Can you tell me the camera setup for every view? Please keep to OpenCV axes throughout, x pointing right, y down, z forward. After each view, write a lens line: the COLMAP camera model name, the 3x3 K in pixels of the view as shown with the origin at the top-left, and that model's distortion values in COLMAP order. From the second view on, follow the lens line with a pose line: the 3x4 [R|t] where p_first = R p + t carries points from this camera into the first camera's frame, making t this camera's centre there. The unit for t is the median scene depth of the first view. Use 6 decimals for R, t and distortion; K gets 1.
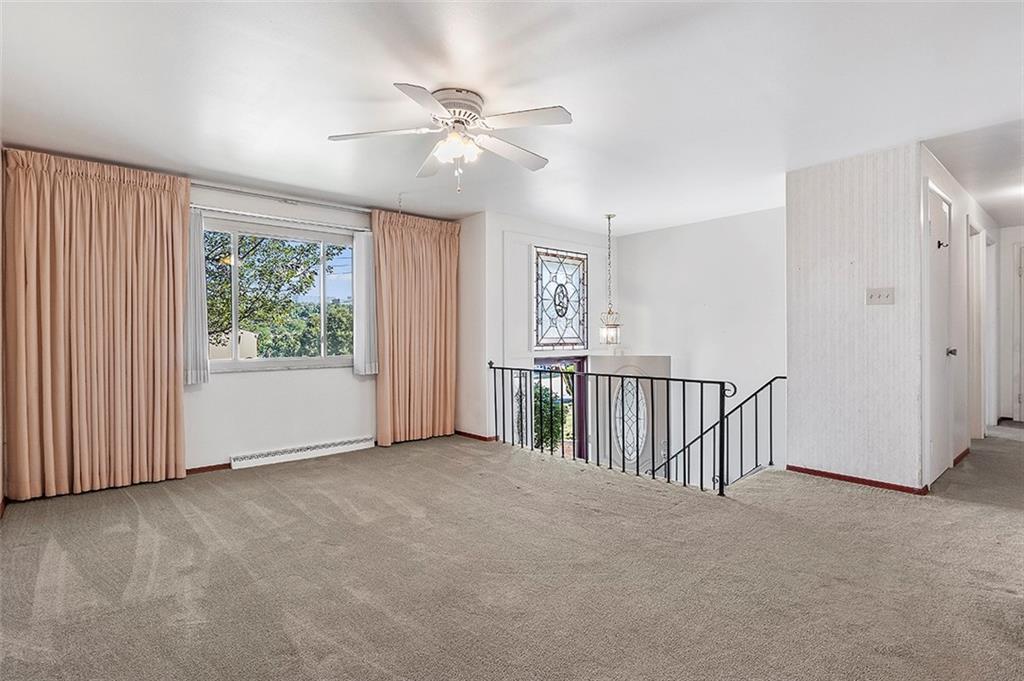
lens RADIAL K [[505.7, 0, 513.3], [0, 505.7, 335.4], [0, 0, 1]] dist [-0.001830, -0.000580]
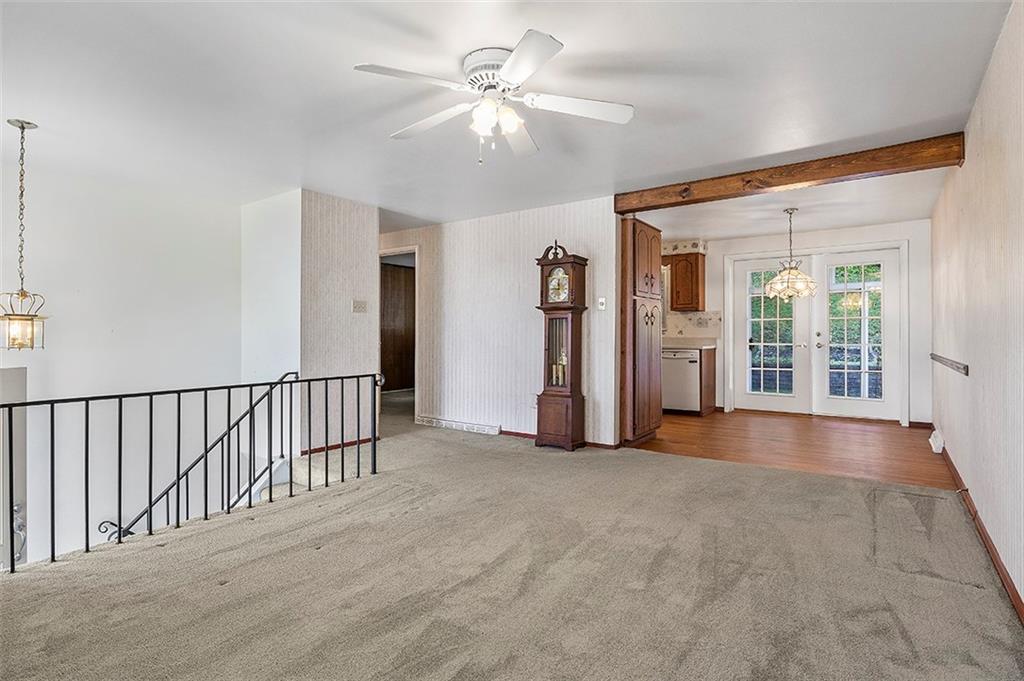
lens RADIAL K [[515.3, 0, 517.7], [0, 515.3, 335.4], [0, 0, 1]] dist [-0.001631, -0.001097]
pose [[-0.227951, 0.004581, 0.973662, -0.477592], [0.003990, 0.999985, -0.003771, 0.005748], [-0.973664, 0.003025, -0.227966, 0.566738]]
